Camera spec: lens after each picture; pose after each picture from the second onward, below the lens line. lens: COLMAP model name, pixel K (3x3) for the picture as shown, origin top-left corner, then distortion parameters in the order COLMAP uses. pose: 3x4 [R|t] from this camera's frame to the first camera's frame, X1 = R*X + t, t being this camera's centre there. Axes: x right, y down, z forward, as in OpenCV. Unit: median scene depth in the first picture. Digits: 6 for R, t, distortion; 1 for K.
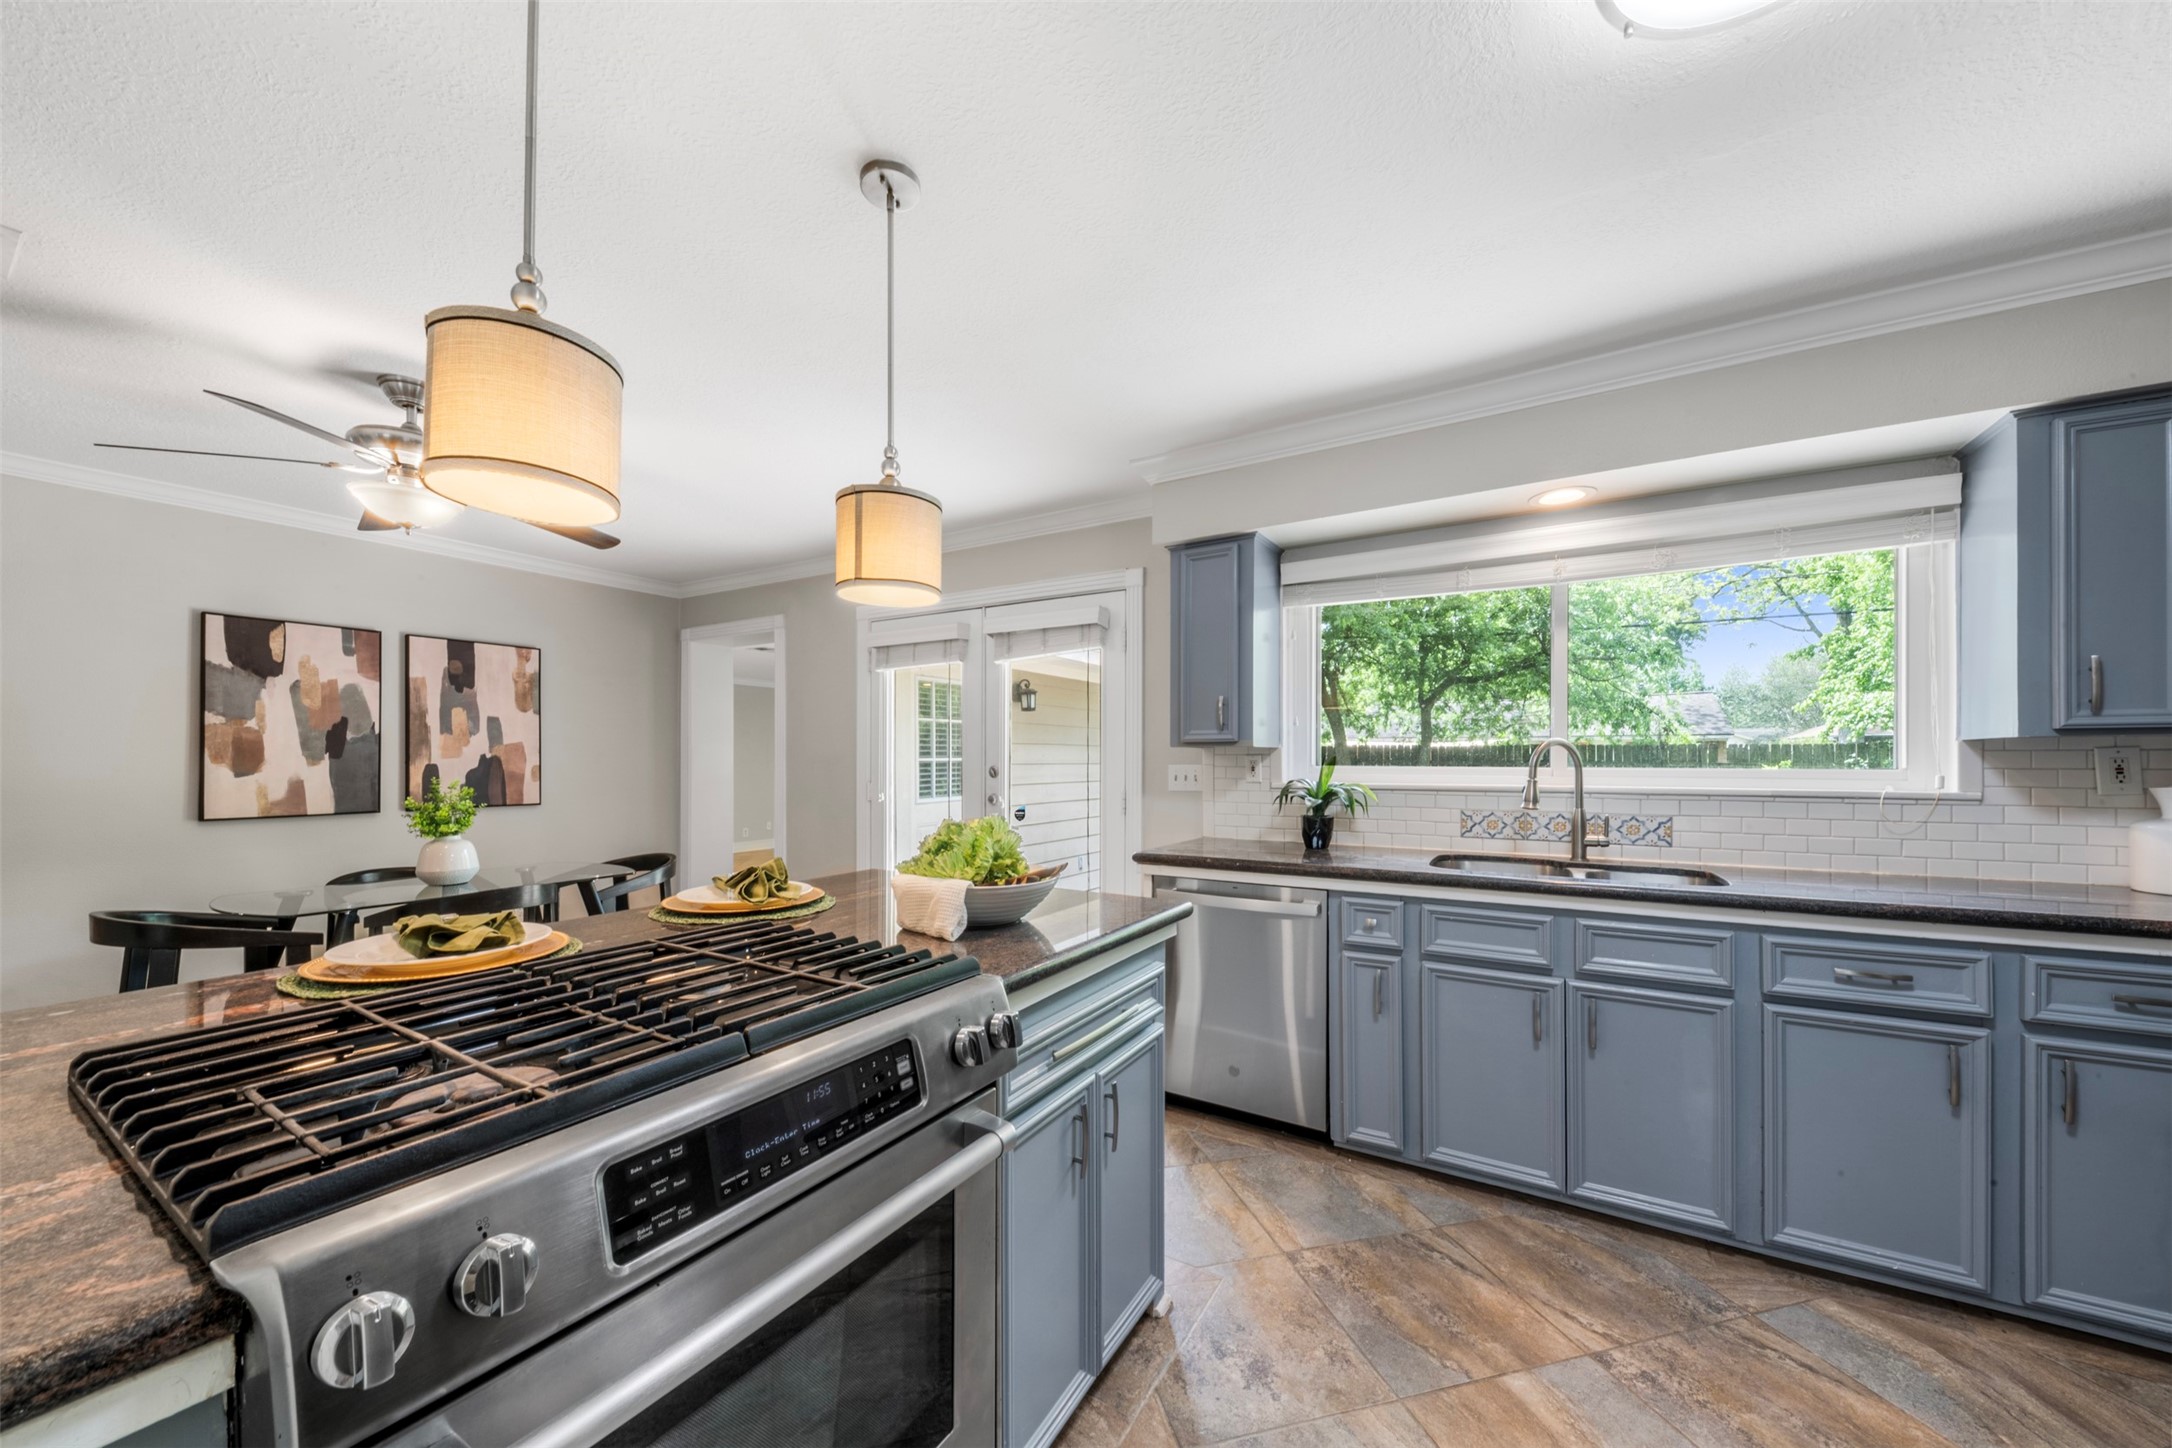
lens RADIAL K [[763.5, 0, 1089.3], [0, 763.5, 753.2], [0, 0, 1]] dist [0.015220, -0.007688]
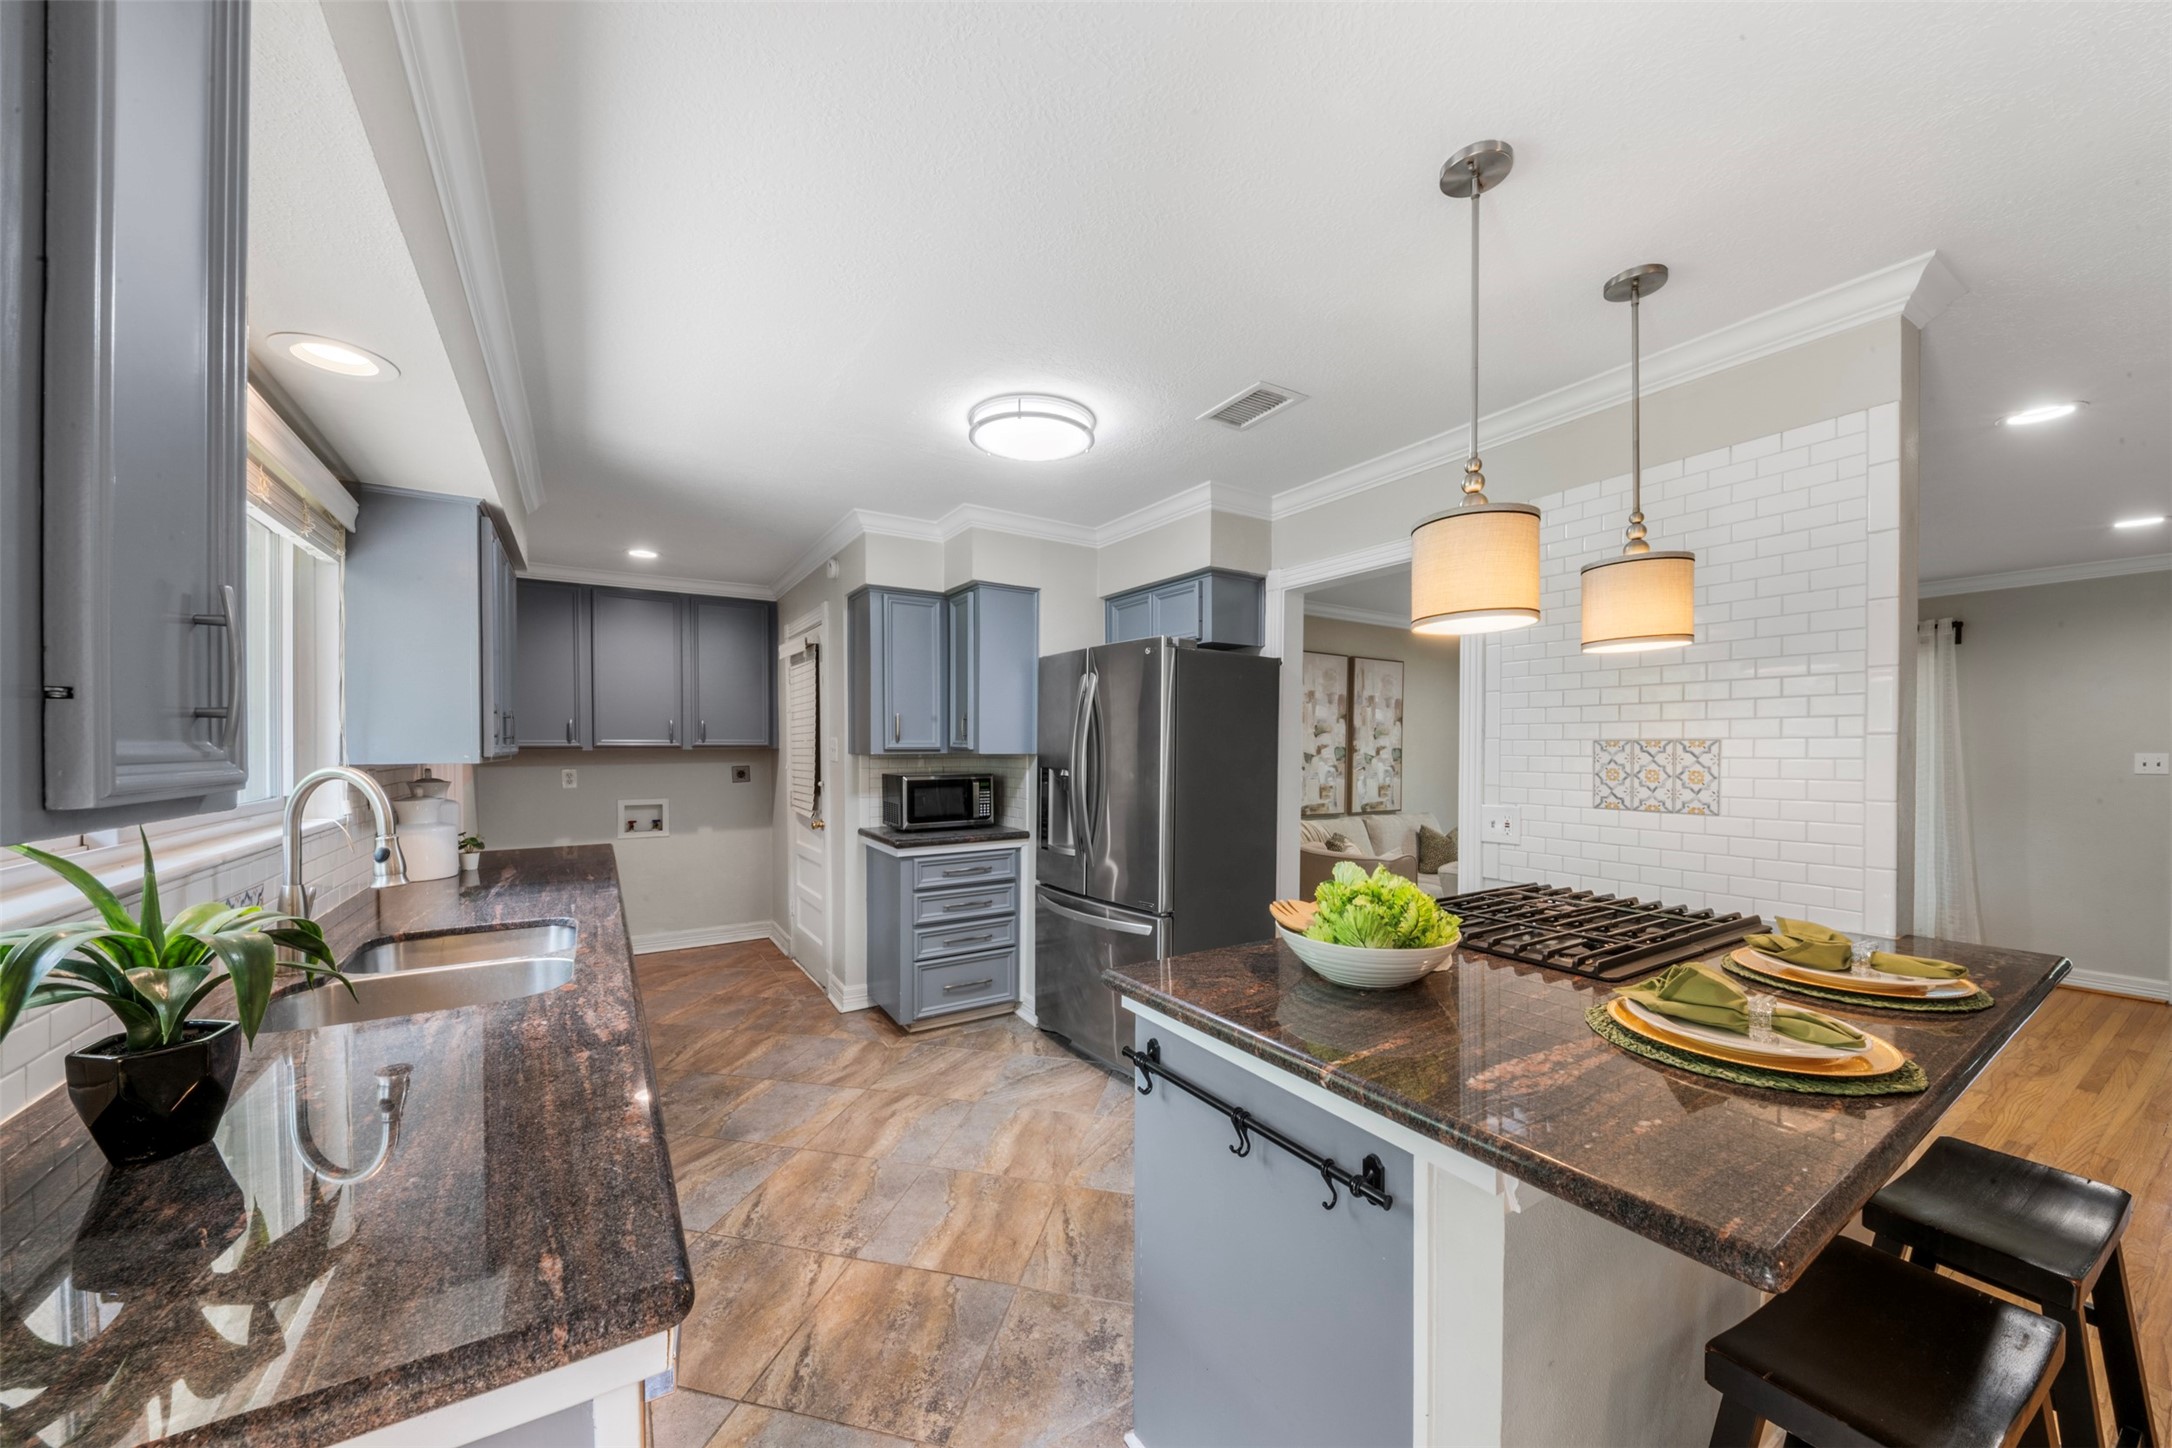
lens RADIAL K [[765.8, 0, 1078.9], [0, 765.8, 753.6], [0, 0, 1]] dist [0.010957, -0.000006]
pose [[-0.887058, -0.004409, 0.461636, -0.116251], [-0.004893, 0.999988, 0.000149, -0.022038], [-0.461631, -0.002127, -0.887069, 0.872842]]
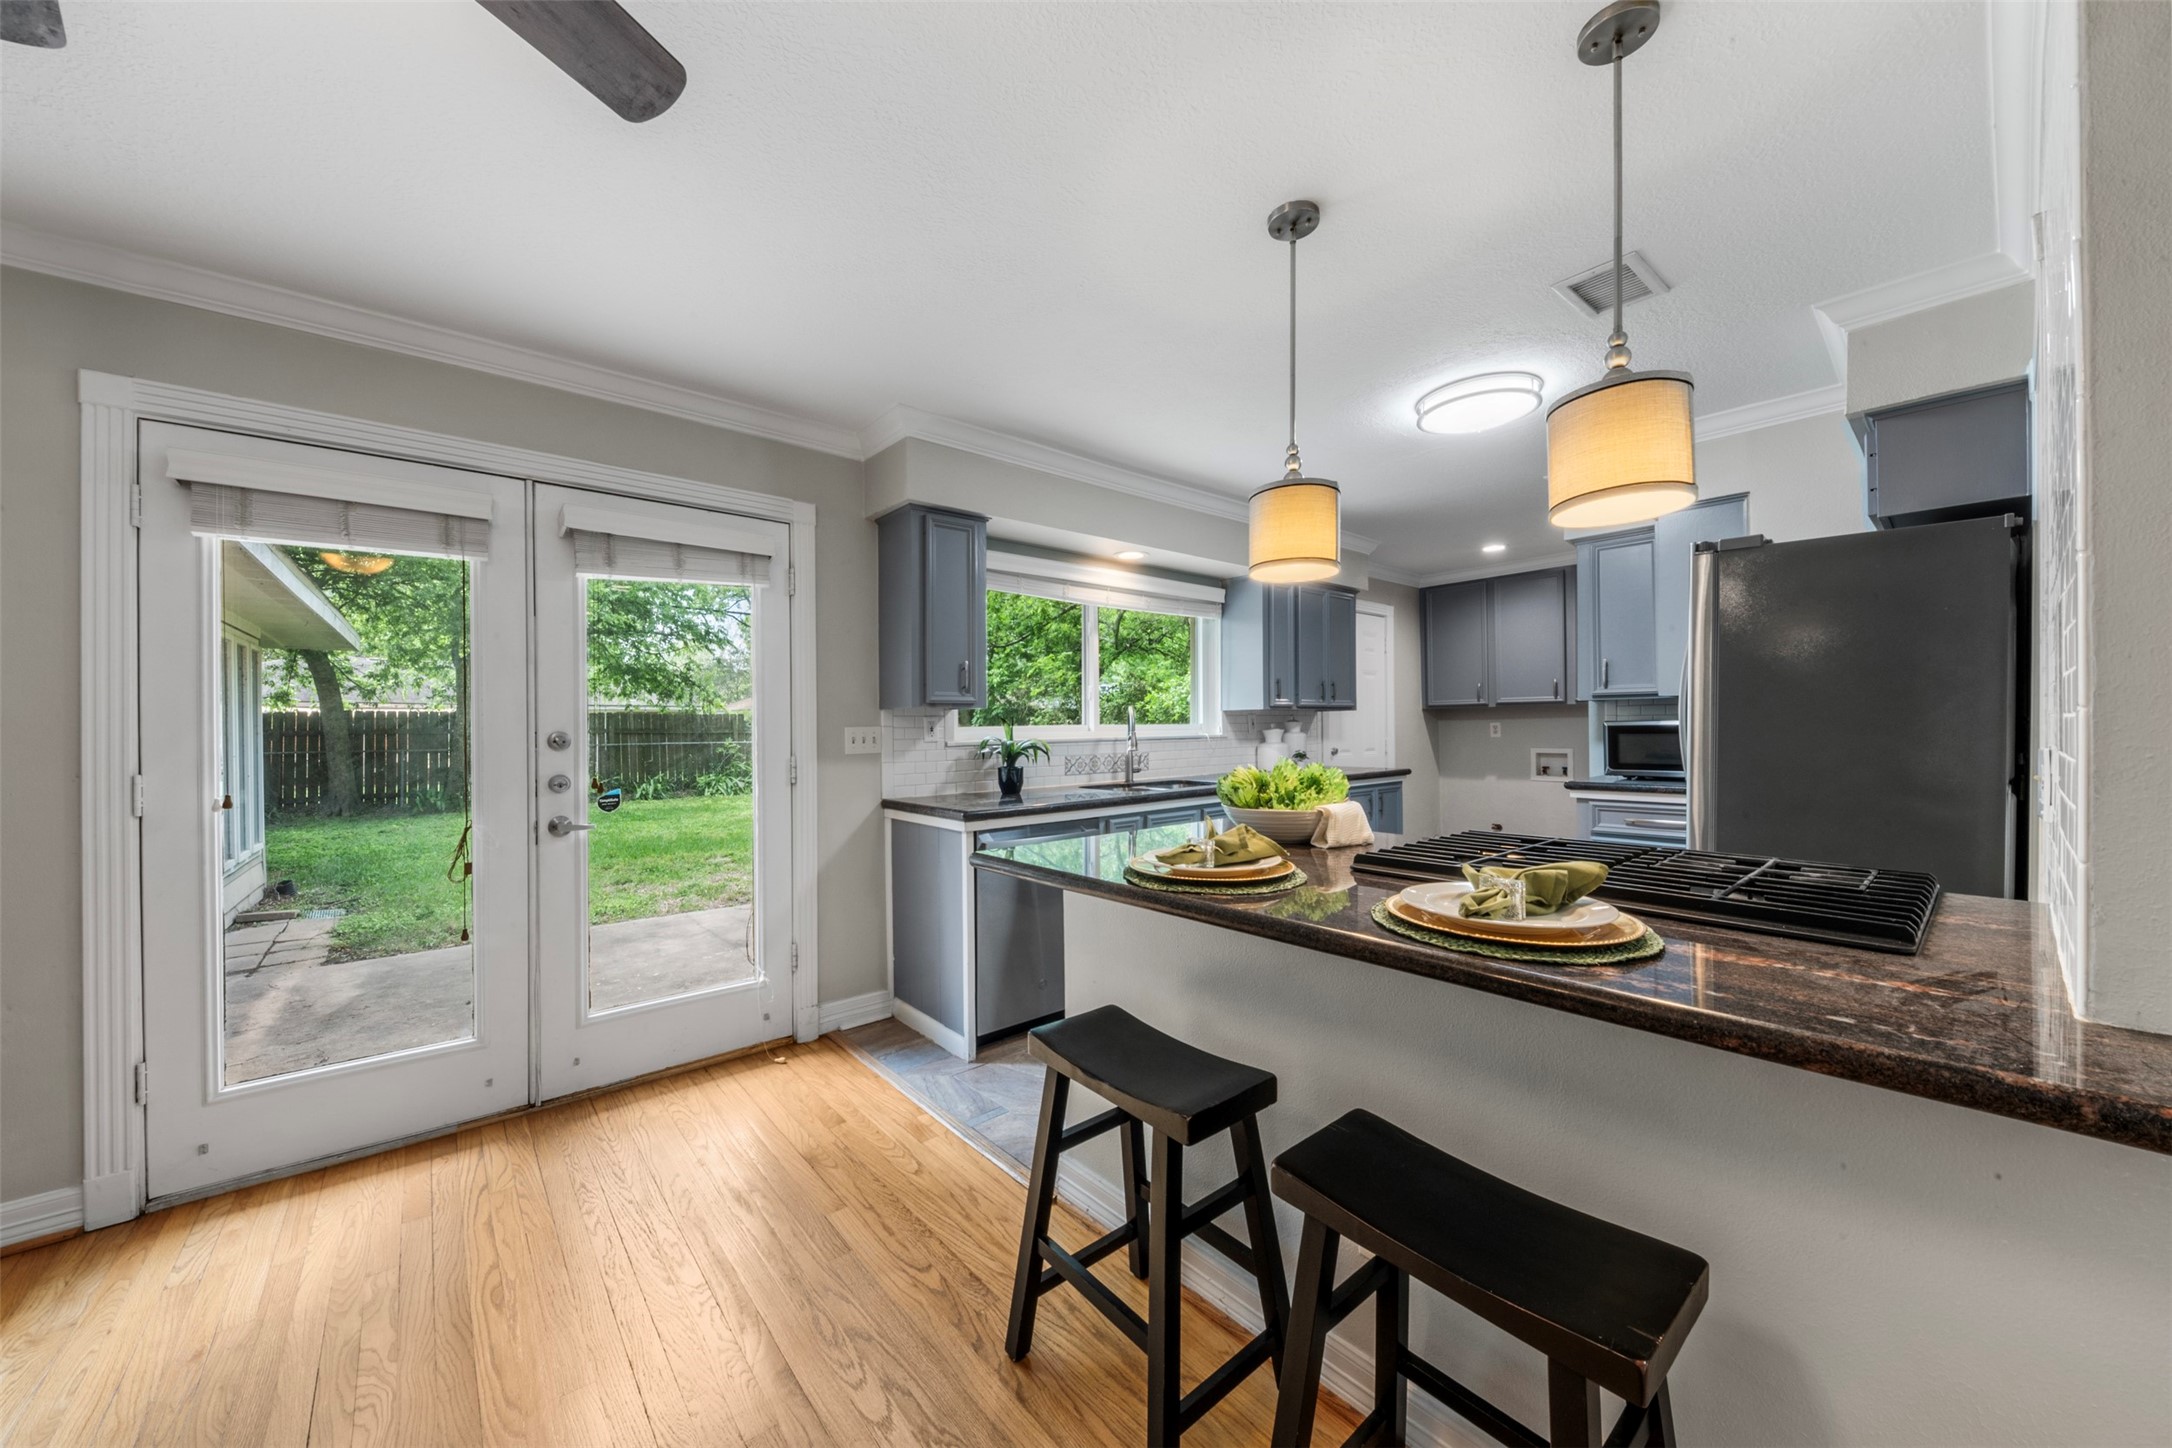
lens RADIAL K [[763.3, 0, 1078.6], [0, 763.3, 725.2], [0, 0, 1]] dist [0.001073, 0.000065]
pose [[0.329343, -0.003959, 0.944202, -0.636210], [0.000871, 0.999992, 0.003889, 0.009352], [-0.944210, -0.000458, 0.329344, 0.401754]]
